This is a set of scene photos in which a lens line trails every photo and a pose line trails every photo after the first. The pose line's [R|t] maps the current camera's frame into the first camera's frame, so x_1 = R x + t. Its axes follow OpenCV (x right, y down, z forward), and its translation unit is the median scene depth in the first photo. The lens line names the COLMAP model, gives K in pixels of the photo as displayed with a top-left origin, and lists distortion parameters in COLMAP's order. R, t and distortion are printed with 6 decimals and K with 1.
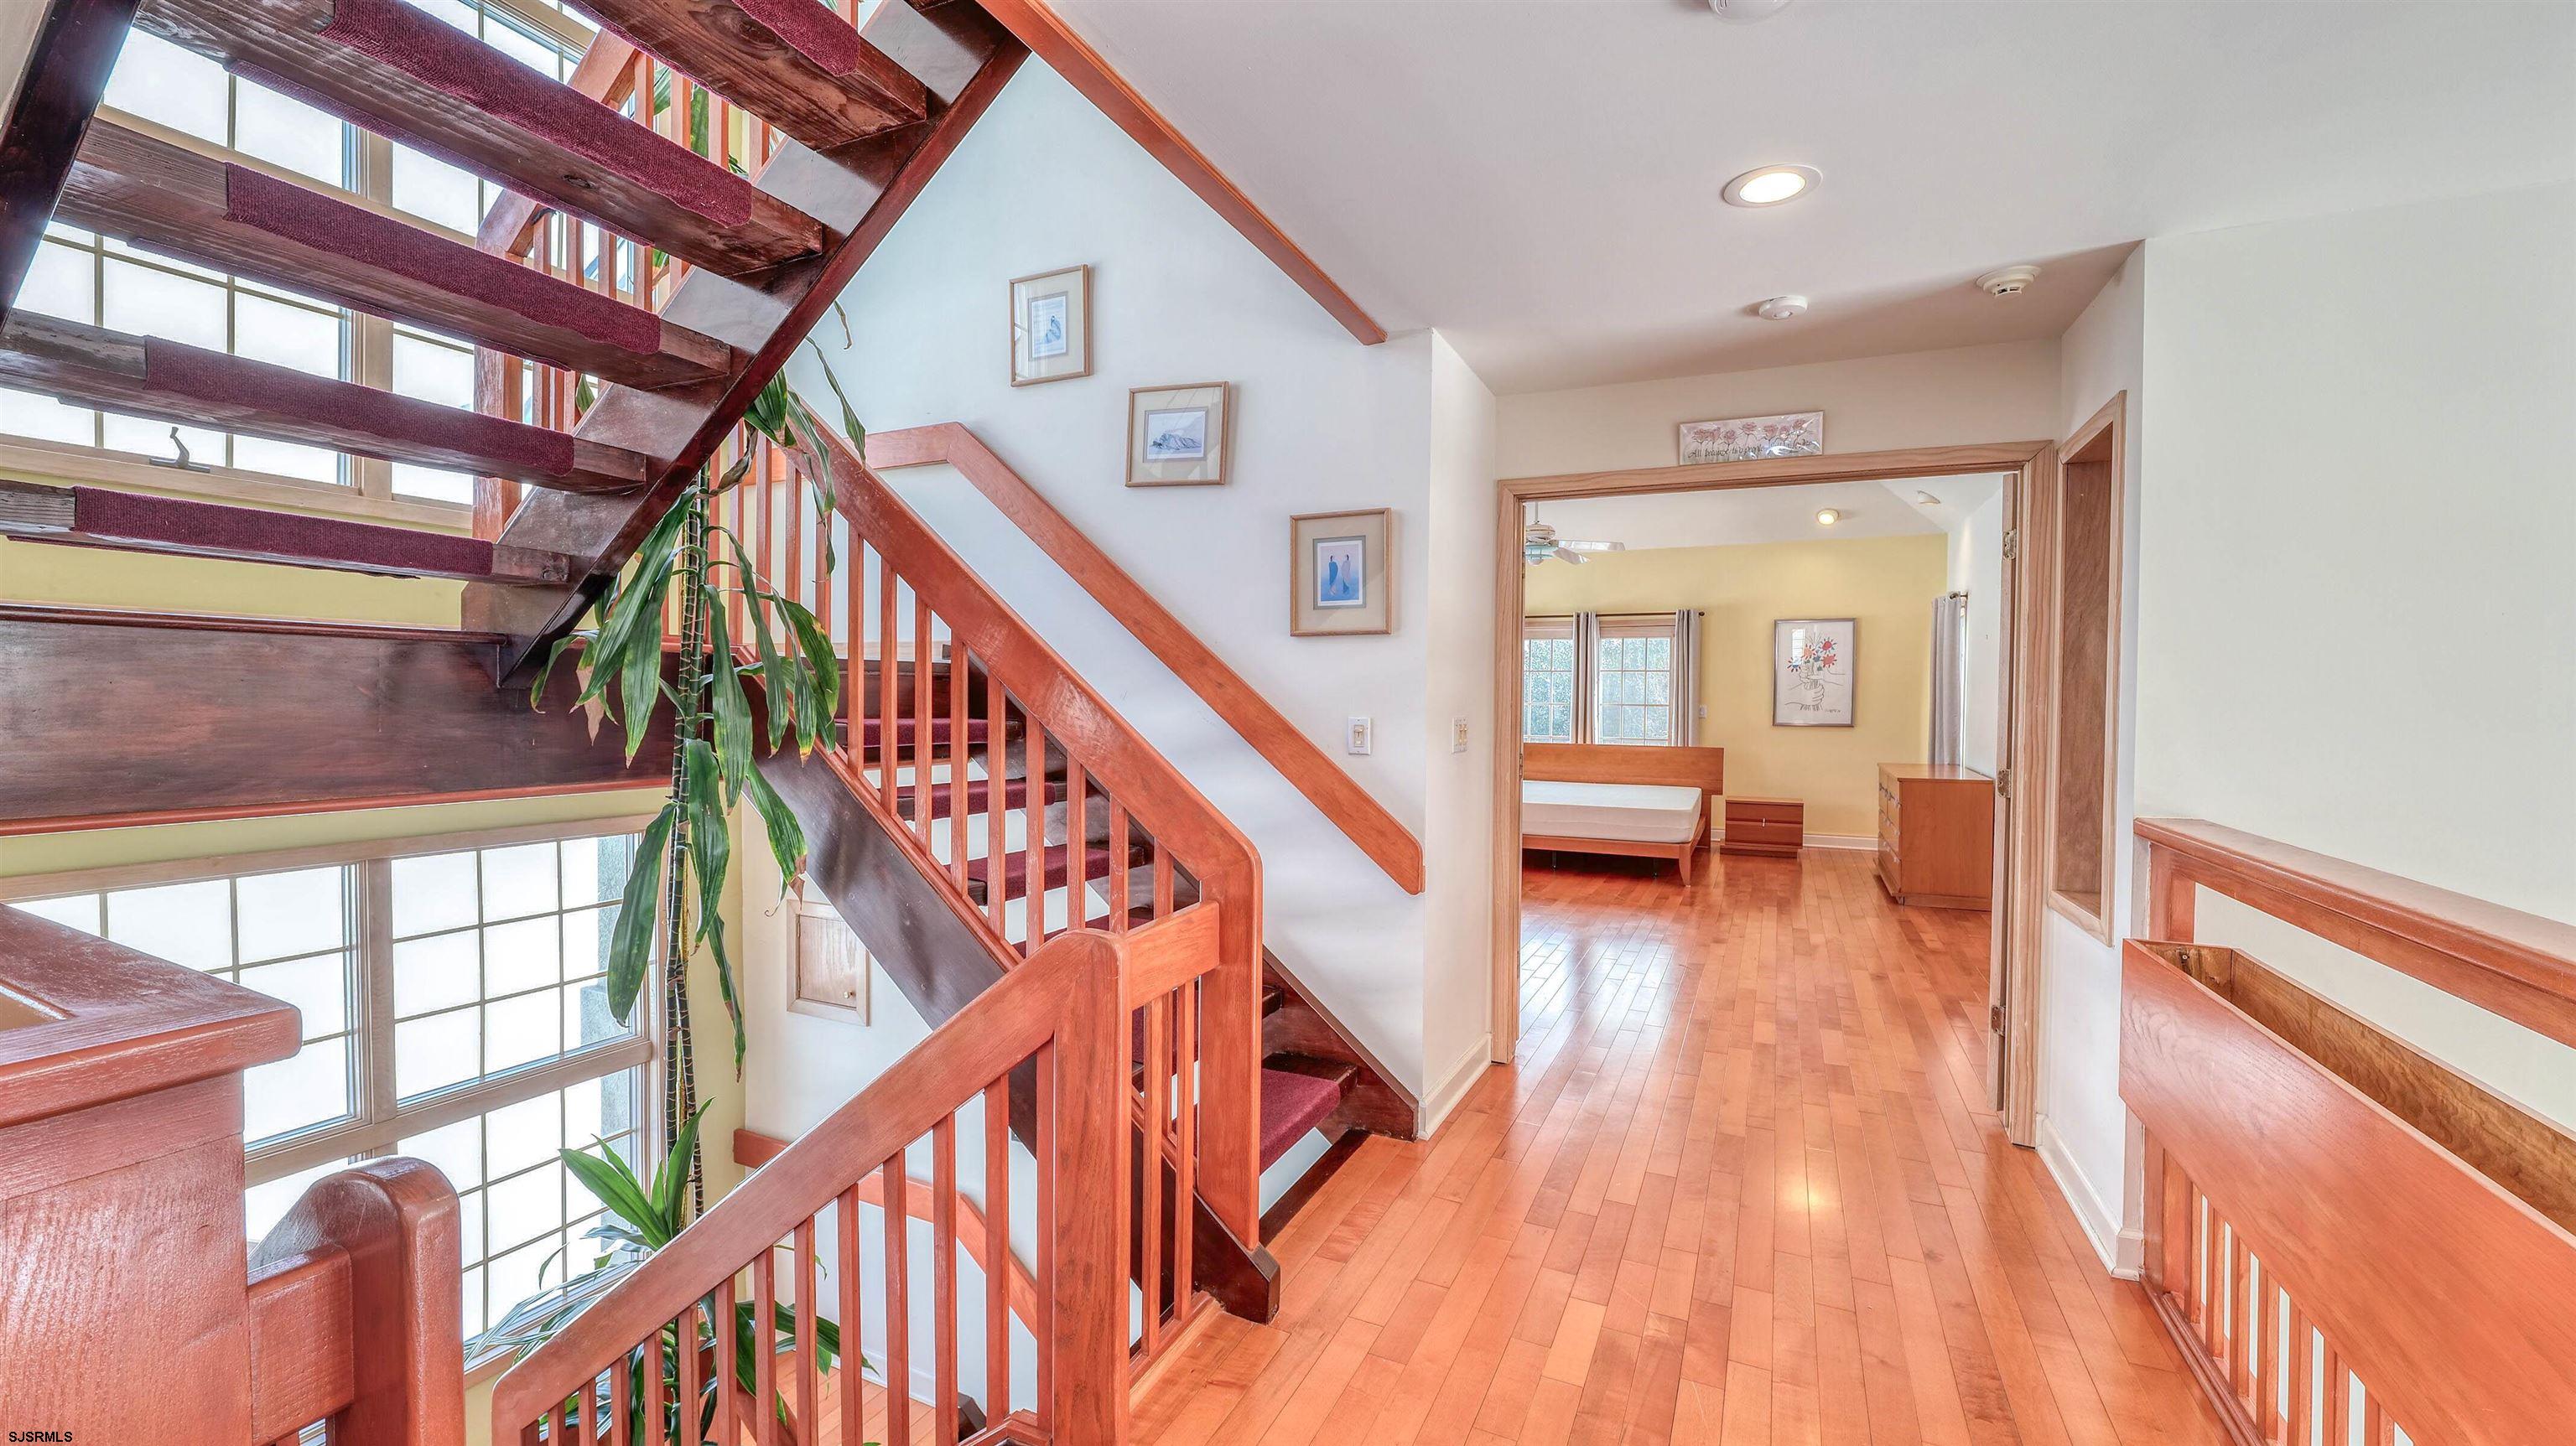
lens RADIAL K [[1046.6, 0, 1292.3], [0, 1046.6, 720.6], [0, 0, 1]] dist [-0.011153, 0.000413]
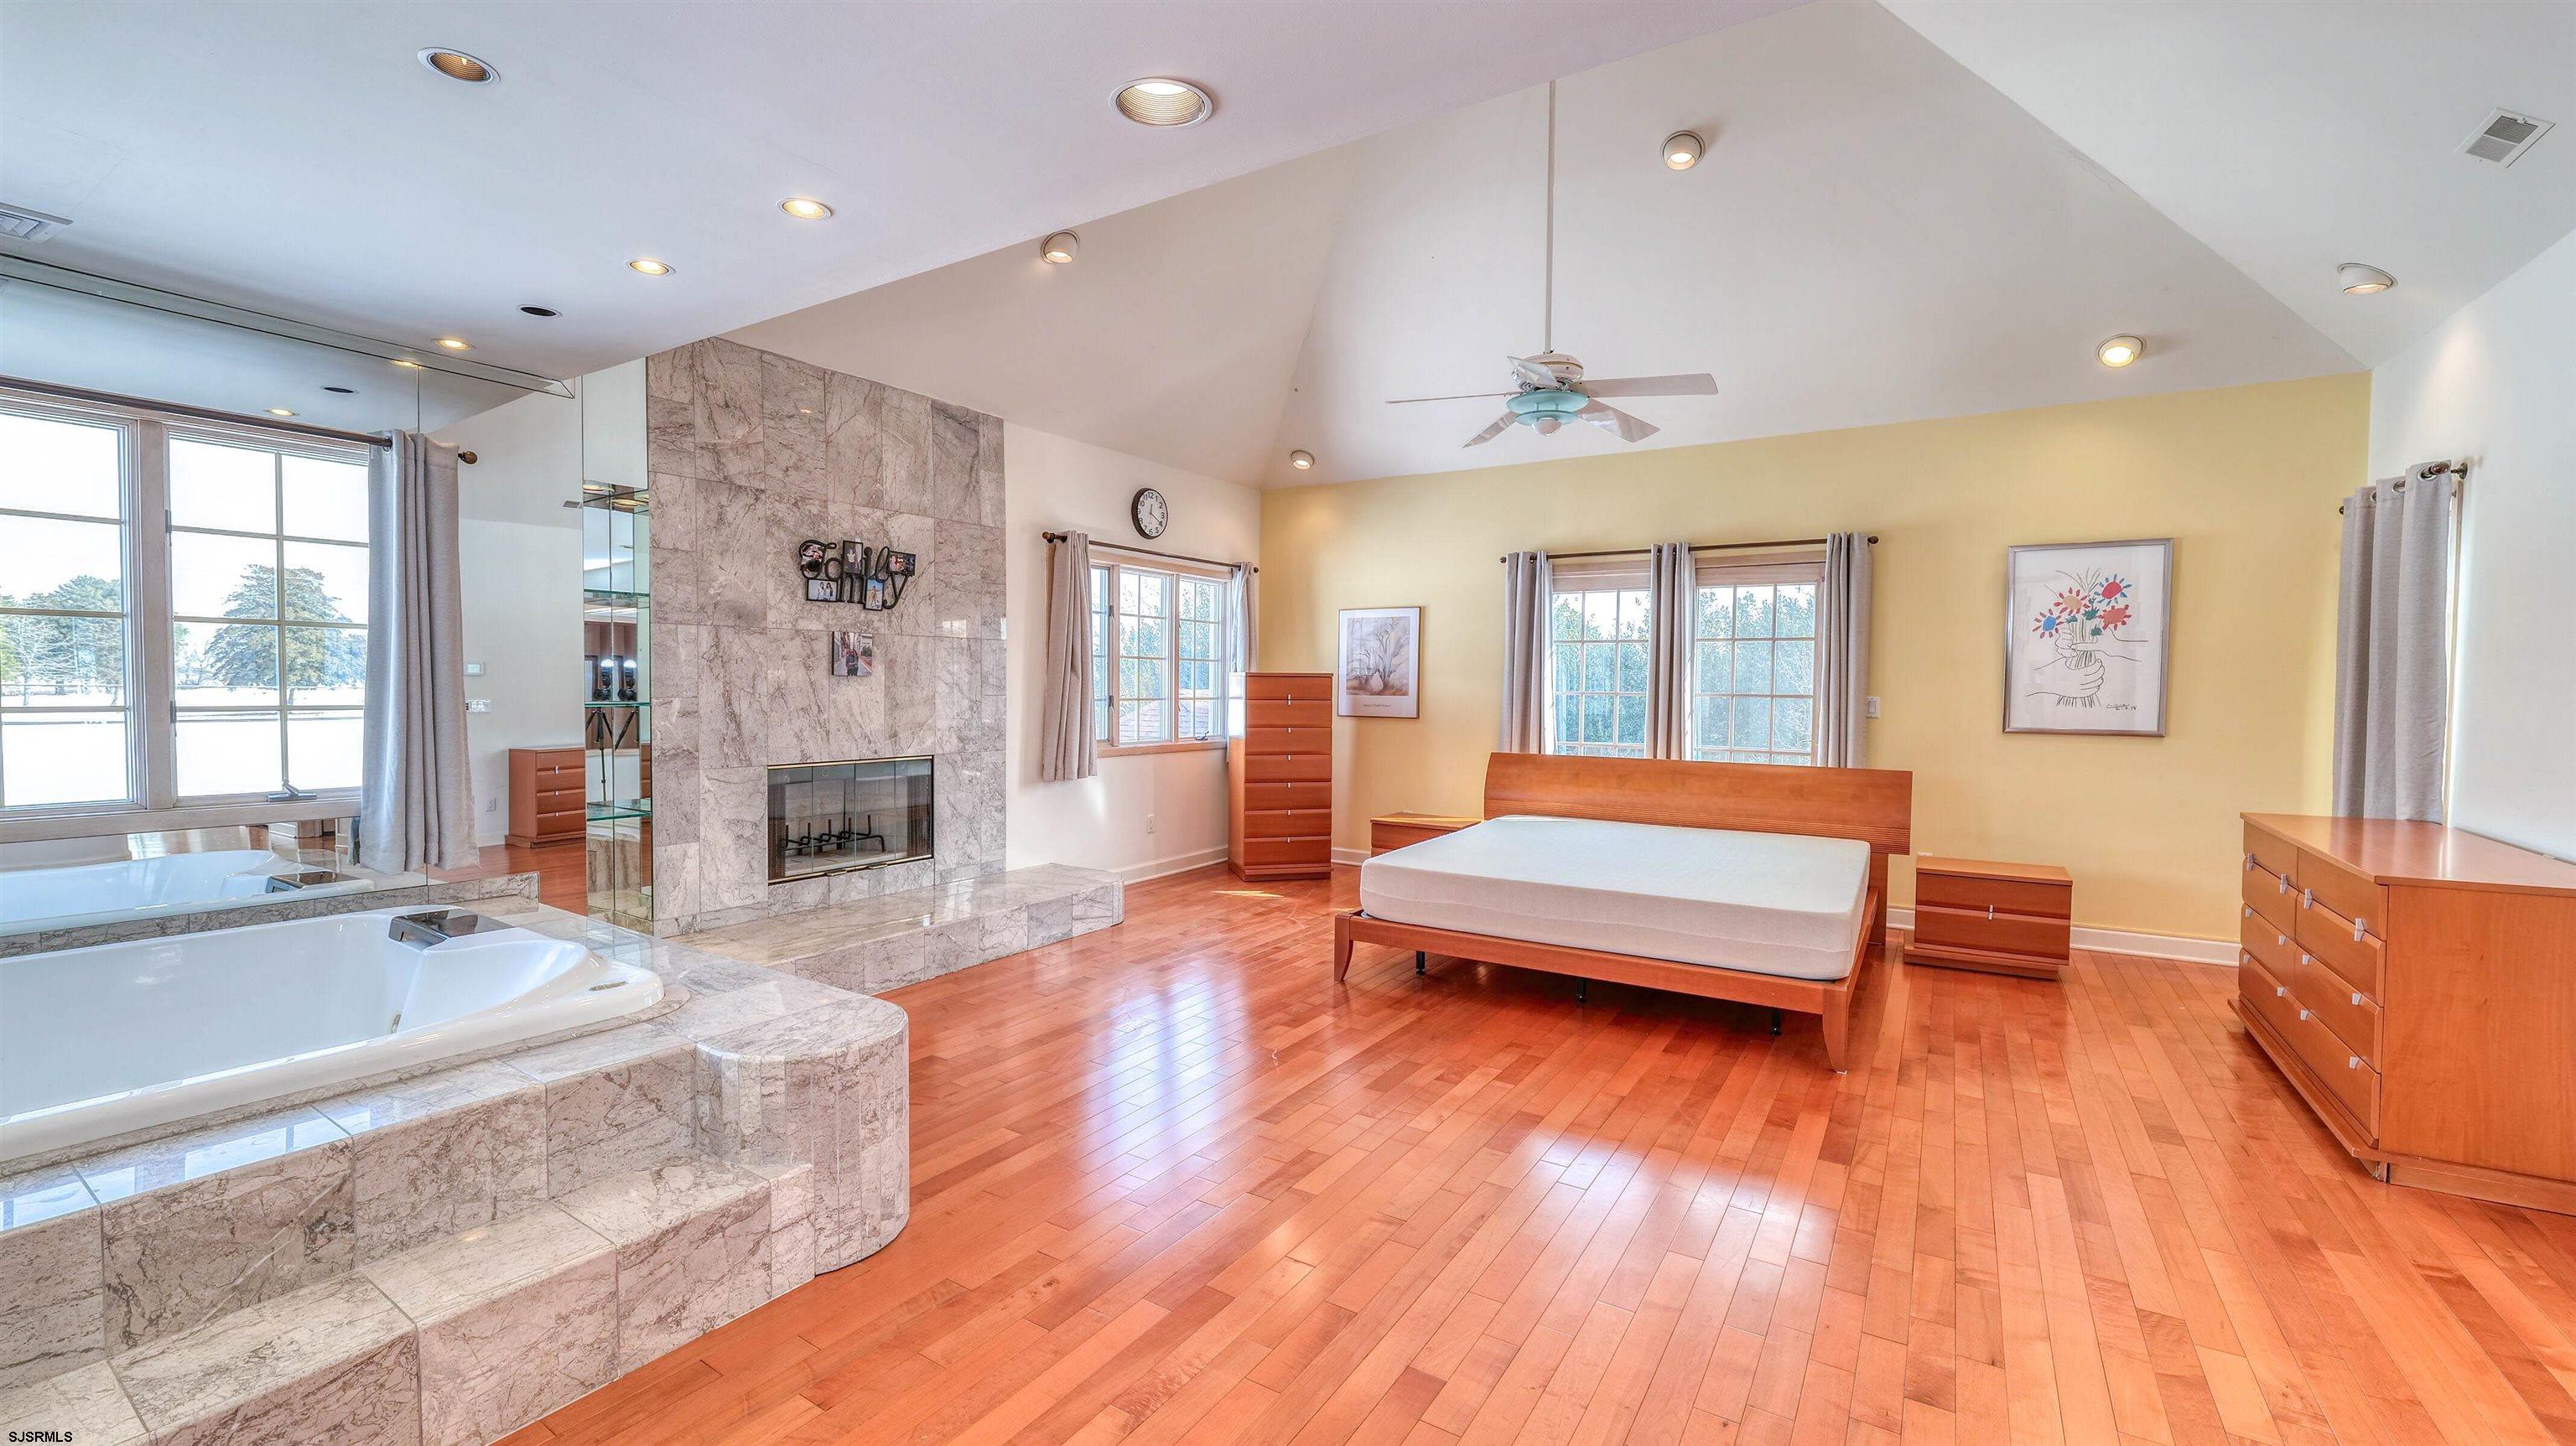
lens RADIAL K [[1046.6, 0, 1286.5], [0, 1046.6, 713.9], [0, 0, 1]] dist [-0.011153, 0.000413]
pose [[0.991133, 0.004487, -0.132799, 0.150997], [-0.003629, 0.999971, 0.006701, -0.008082], [0.132826, -0.006160, 0.991120, 0.393740]]
